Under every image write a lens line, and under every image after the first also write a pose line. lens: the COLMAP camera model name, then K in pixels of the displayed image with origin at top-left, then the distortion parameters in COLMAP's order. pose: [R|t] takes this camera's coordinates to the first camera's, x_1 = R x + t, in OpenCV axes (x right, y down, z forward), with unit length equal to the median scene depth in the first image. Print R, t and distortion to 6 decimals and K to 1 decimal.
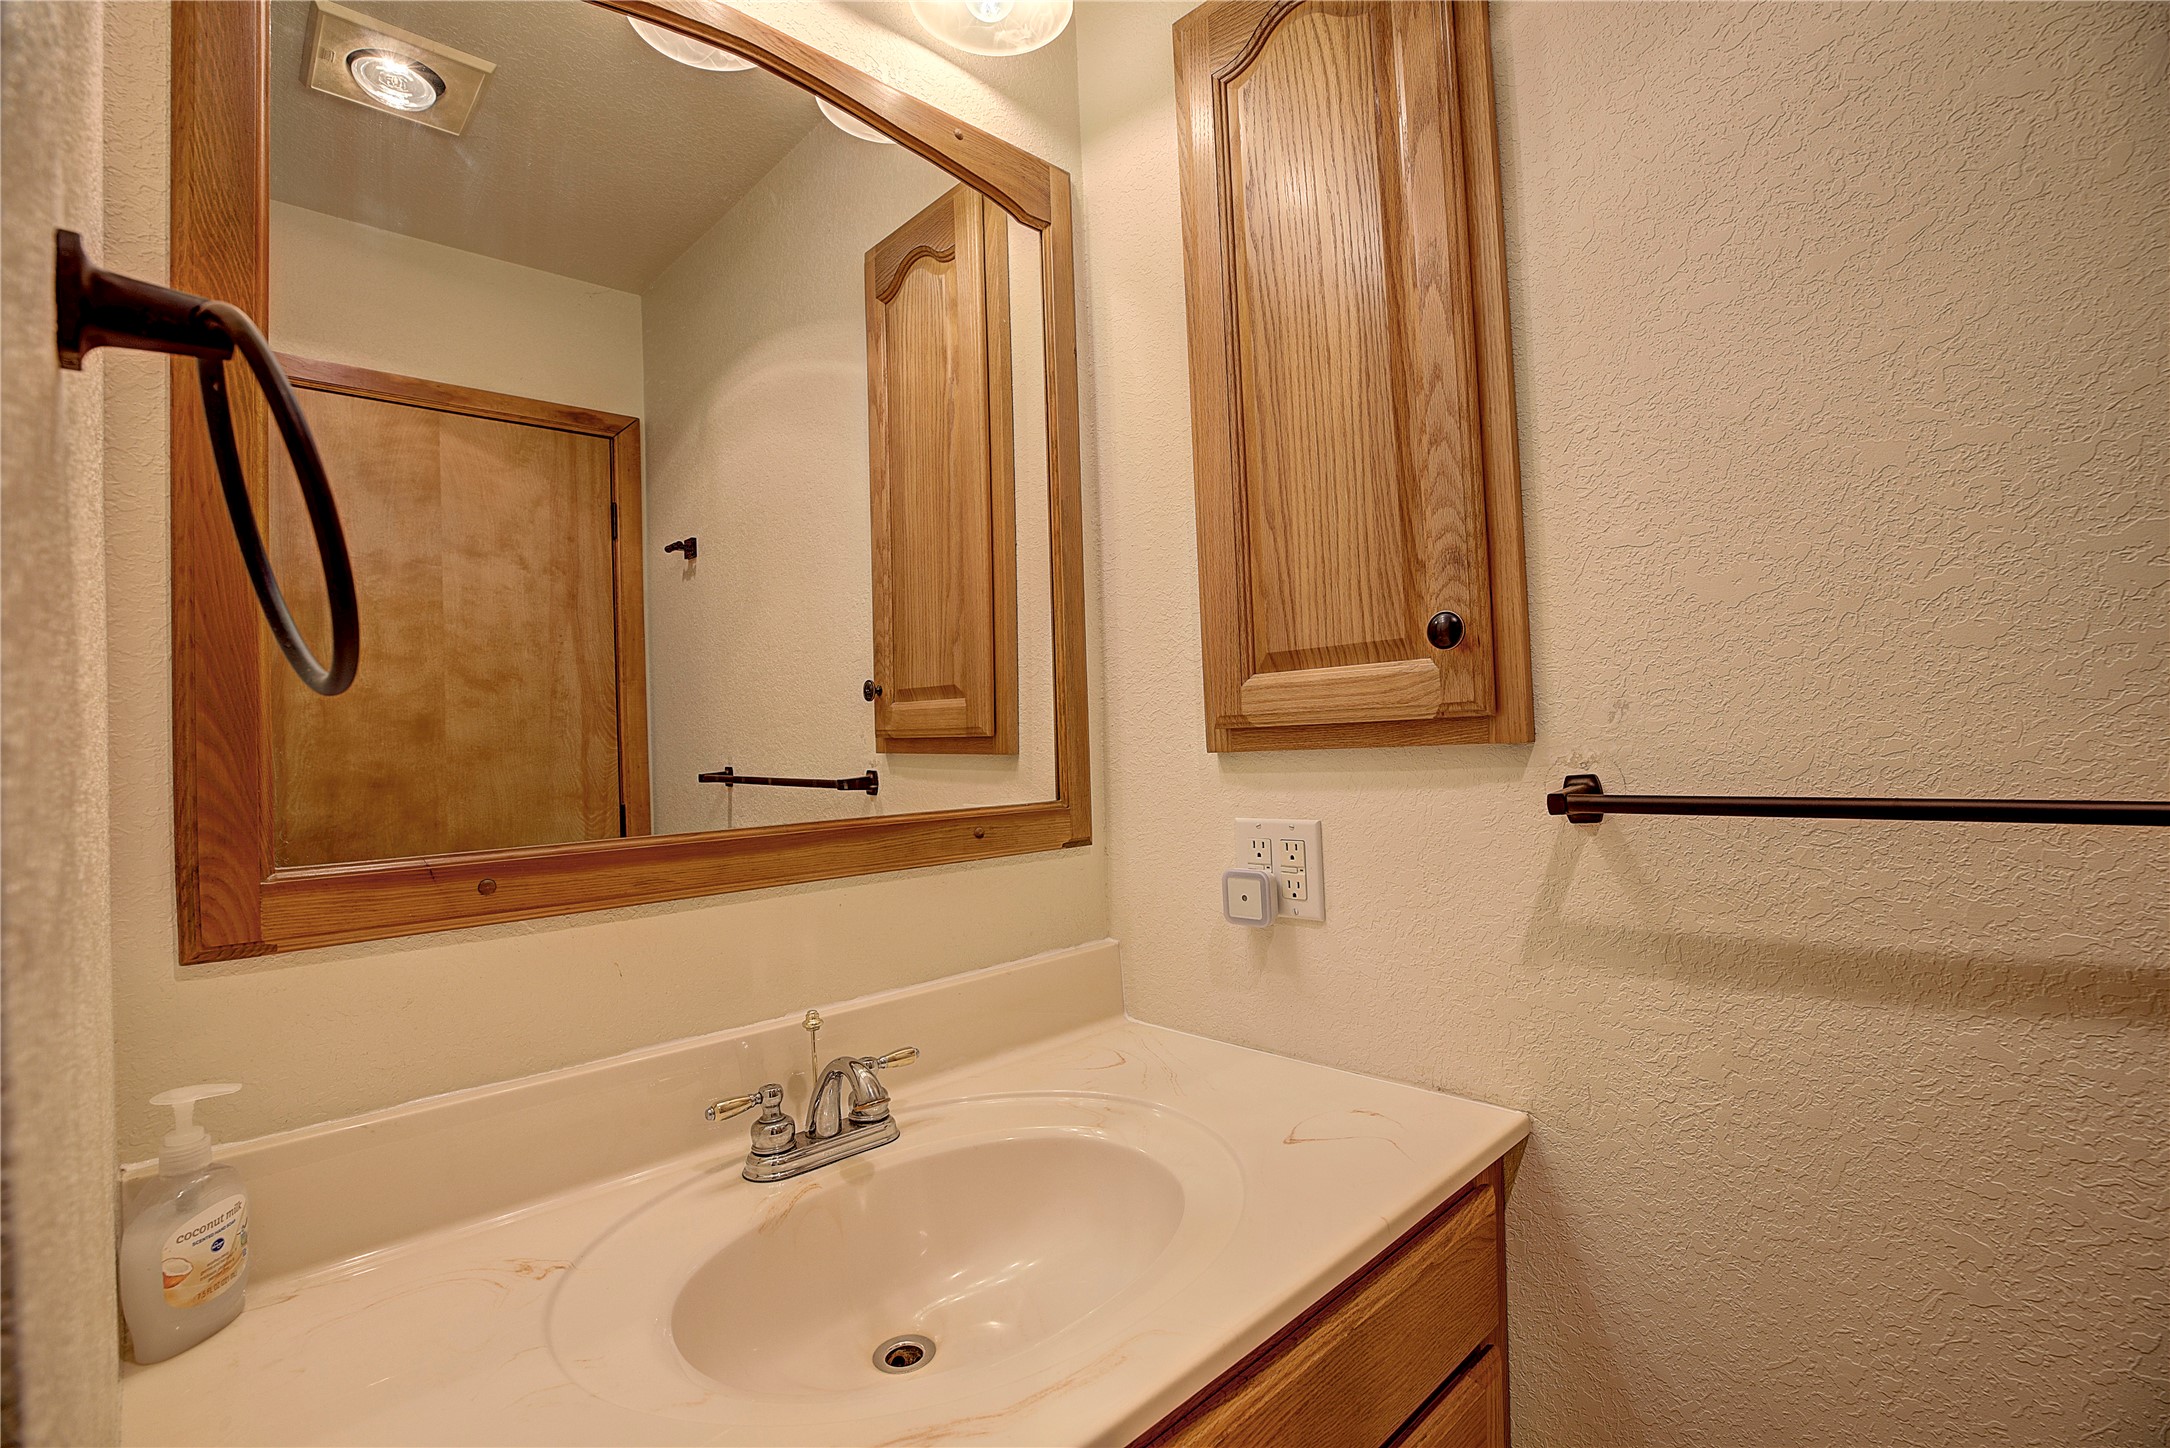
lens RADIAL K [[985.9, 0, 1050.8], [0, 985.9, 727.5], [0, 0, 1]] dist [-0.043583, 0.012465]
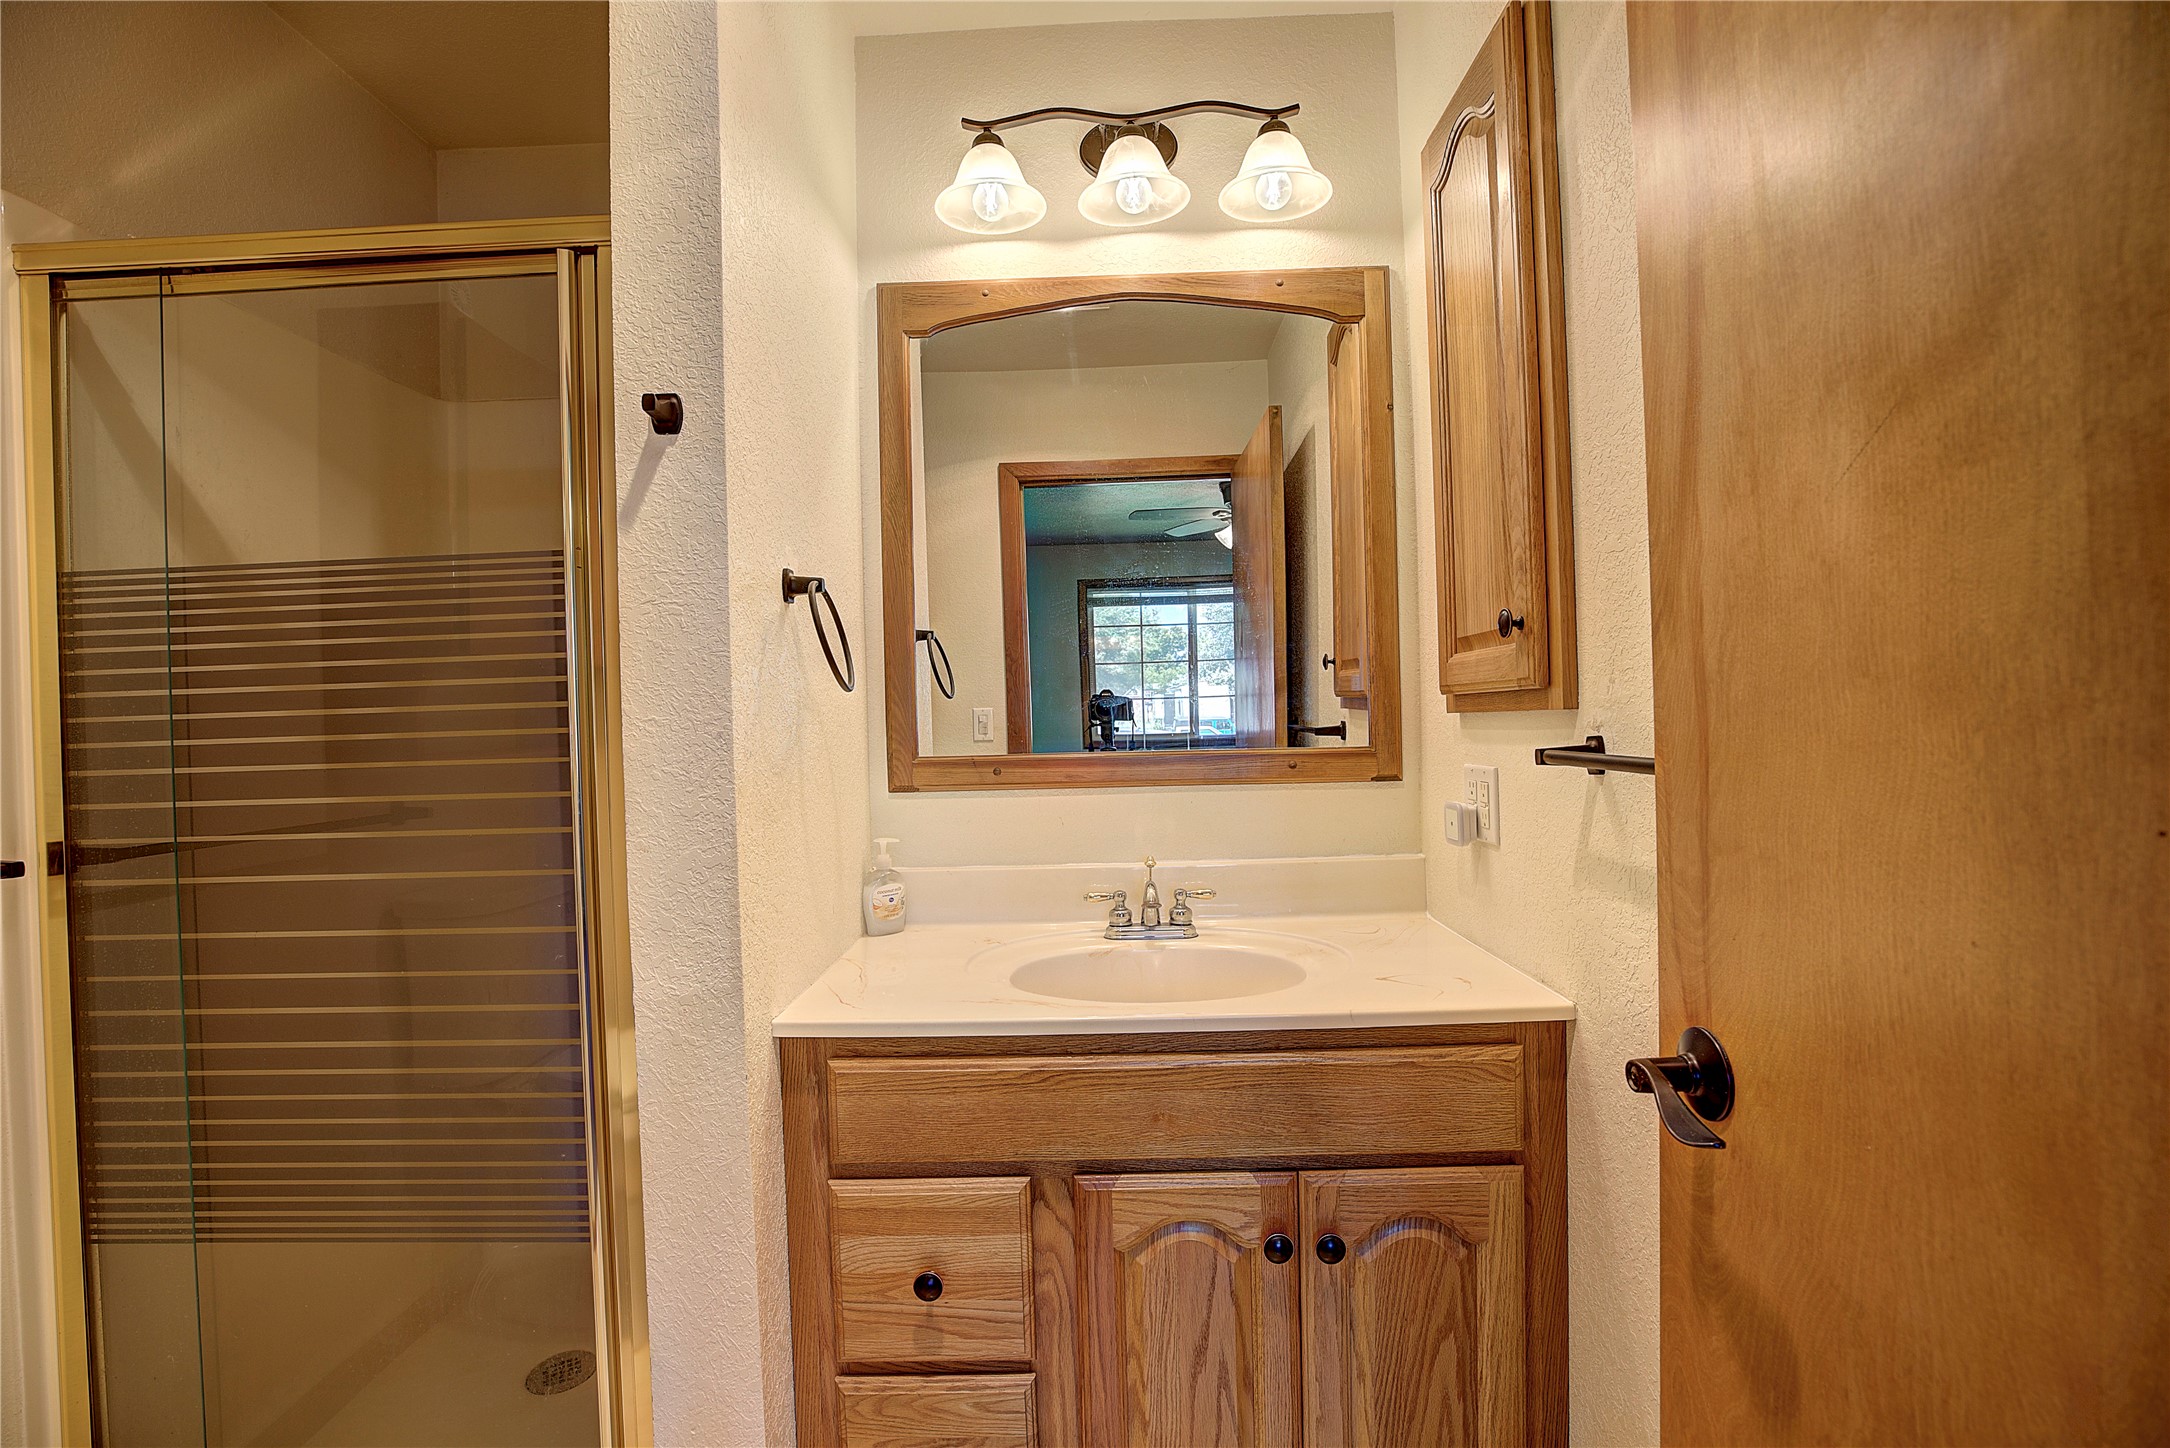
lens RADIAL K [[985.9, 0, 1063.7], [0, 985.9, 735.6], [0, 0, 1]] dist [-0.043583, 0.012465]
pose [[0.694818, 0.031954, -0.718475, 0.860992], [0.012040, 0.998356, 0.056045, -0.026998], [0.719085, -0.047592, 0.693291, -0.309896]]
